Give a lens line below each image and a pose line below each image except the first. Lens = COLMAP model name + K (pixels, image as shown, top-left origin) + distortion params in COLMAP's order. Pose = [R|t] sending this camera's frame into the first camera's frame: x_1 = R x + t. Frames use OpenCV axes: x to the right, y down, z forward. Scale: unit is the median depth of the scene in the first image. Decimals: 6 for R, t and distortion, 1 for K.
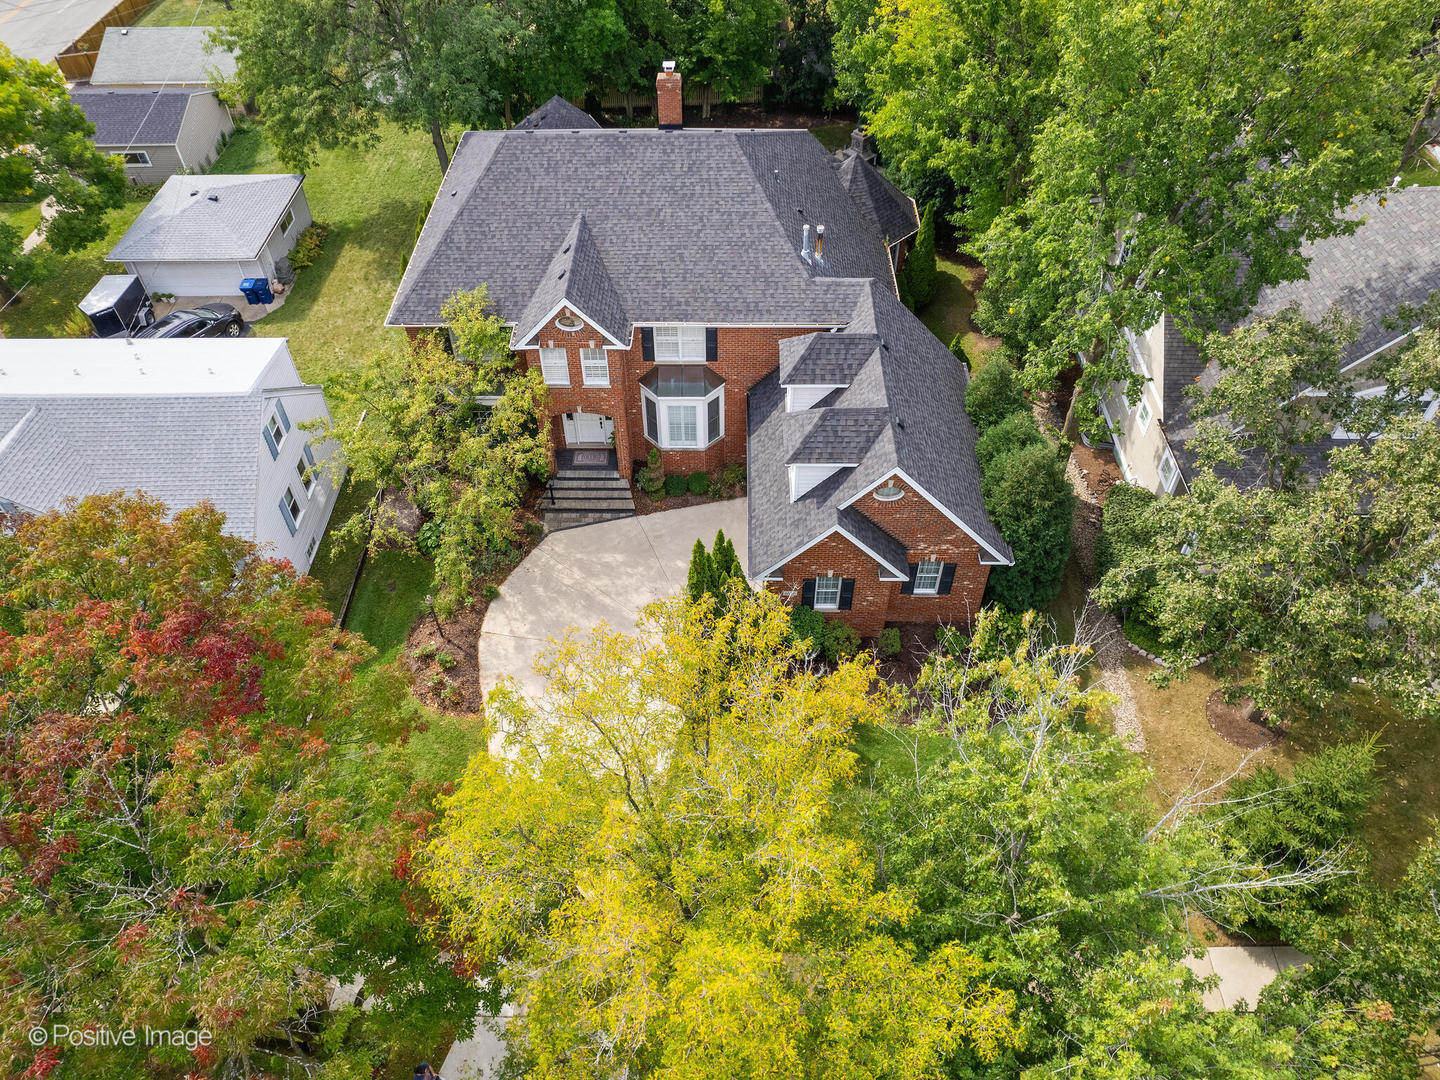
lens RADIAL K [[1037.6, 0, 721.7], [0, 1037.6, 537.5], [0, 0, 1]] dist [-0.054705, 0.002288]
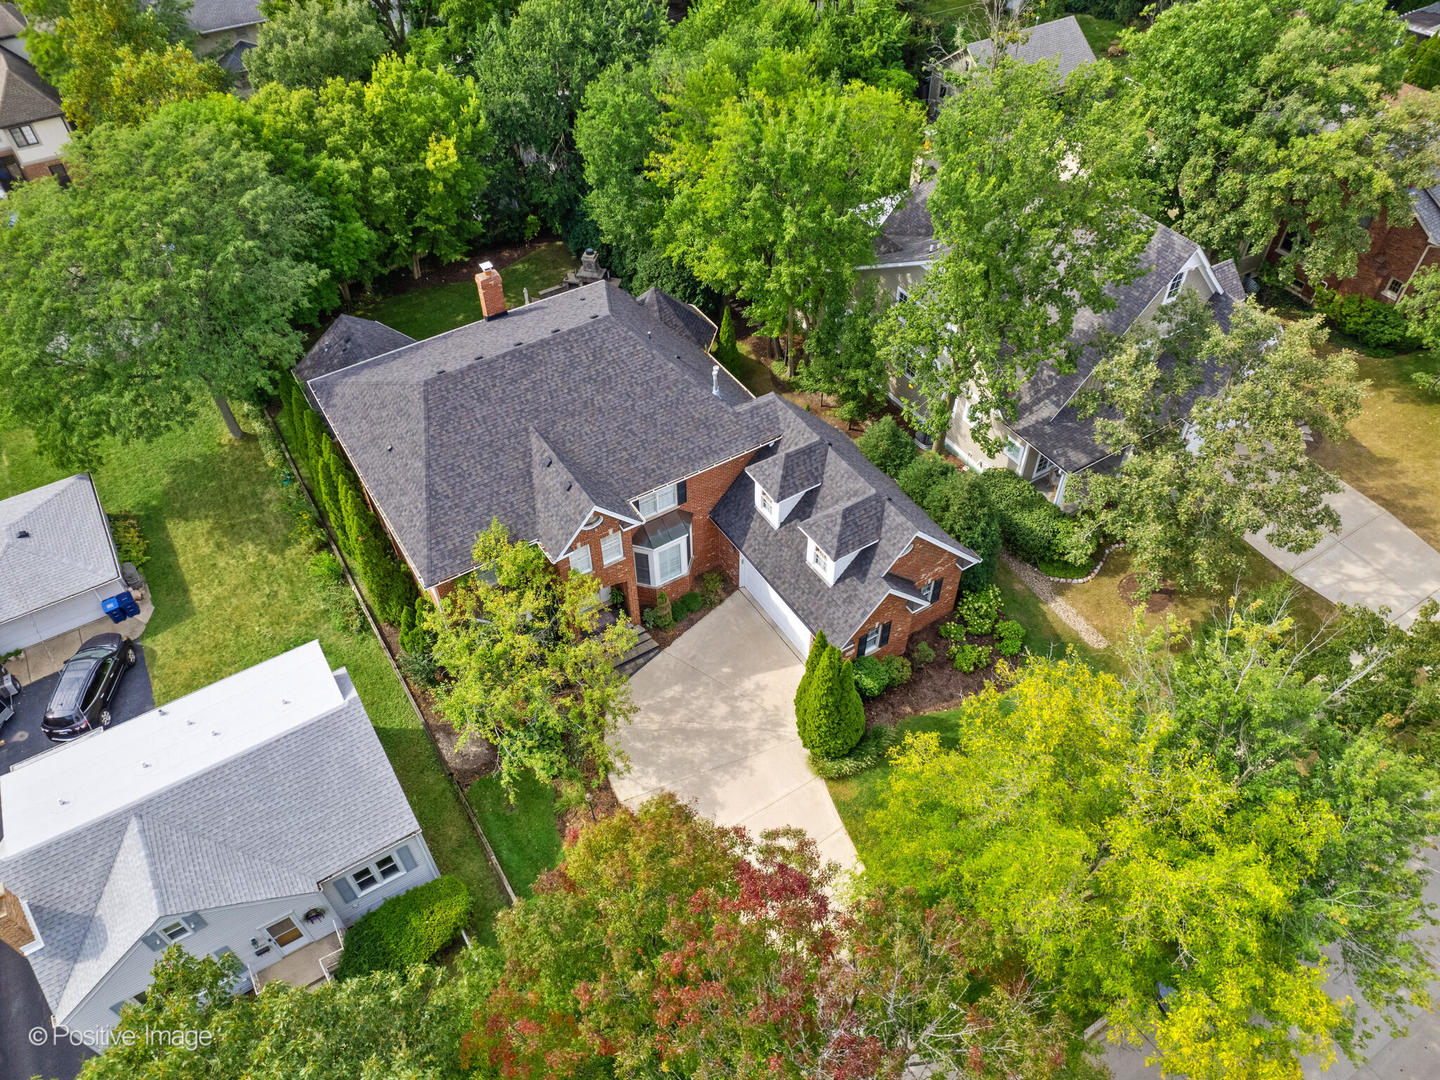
lens RADIAL K [[1037.6, 0, 721.7], [0, 1037.6, 537.5], [0, 0, 1]] dist [-0.054705, 0.002288]
pose [[0.840956, -0.393039, 0.371905, -0.413127], [0.396321, 0.915347, 0.071198, -0.194839], [-0.368405, 0.087519, 0.925537, -0.104478]]
